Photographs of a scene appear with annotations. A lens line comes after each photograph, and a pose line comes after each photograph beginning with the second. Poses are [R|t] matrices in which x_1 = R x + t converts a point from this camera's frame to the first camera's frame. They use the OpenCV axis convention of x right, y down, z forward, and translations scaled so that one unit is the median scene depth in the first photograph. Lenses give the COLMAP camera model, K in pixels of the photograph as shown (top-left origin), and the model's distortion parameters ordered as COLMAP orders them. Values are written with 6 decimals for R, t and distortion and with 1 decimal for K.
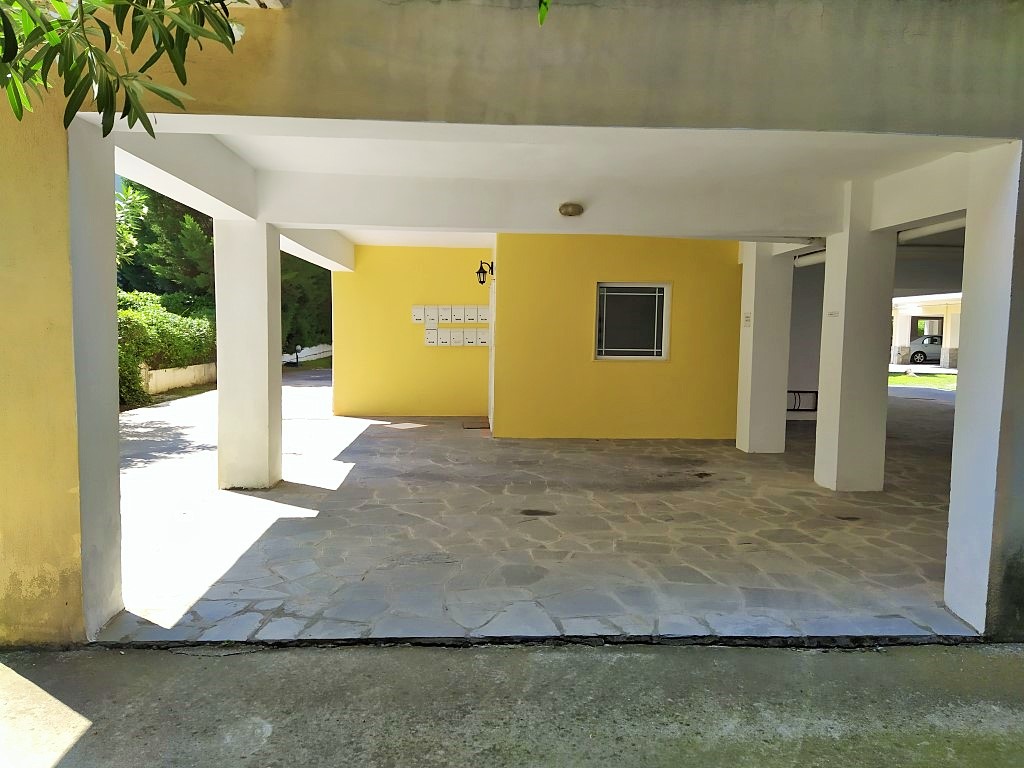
lens RADIAL K [[776.3, 0, 509.3], [0, 776.3, 389.1], [0, 0, 1]] dist [0.063140, -0.036126]
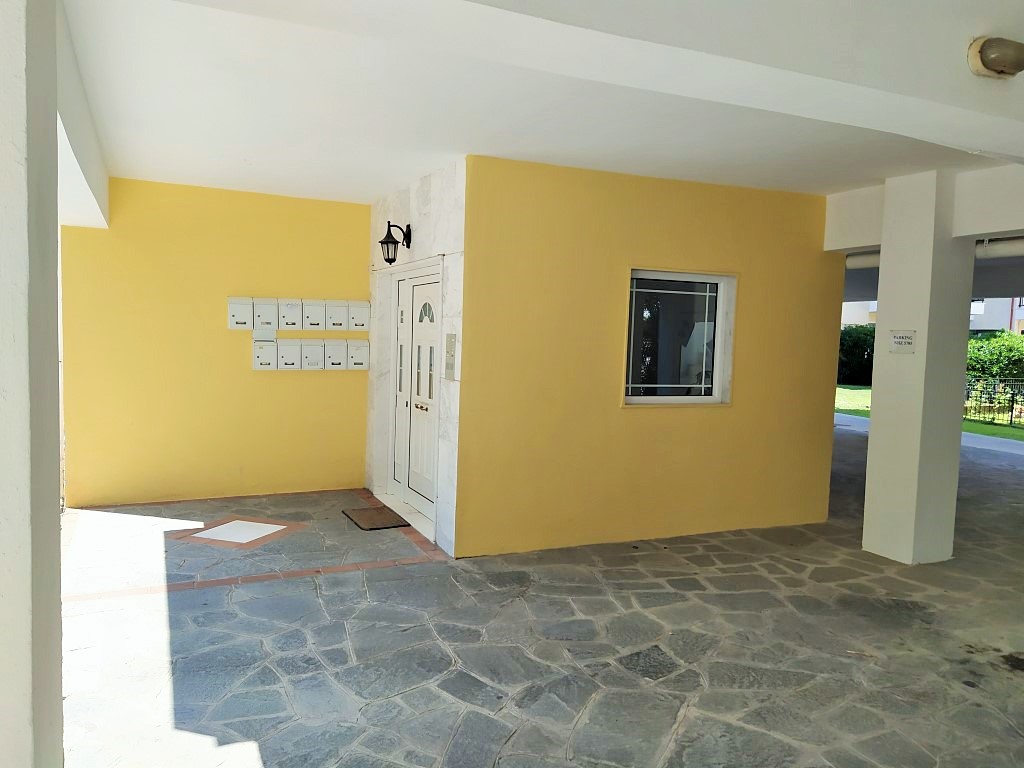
lens RADIAL K [[776.3, 0, 517.0], [0, 776.3, 379.2], [0, 0, 1]] dist [0.063140, -0.036126]
pose [[0.923328, -0.007632, 0.383937, -0.179429], [0.010347, 0.999934, -0.005009, -0.053582], [-0.383874, 0.008597, 0.923346, 0.494381]]
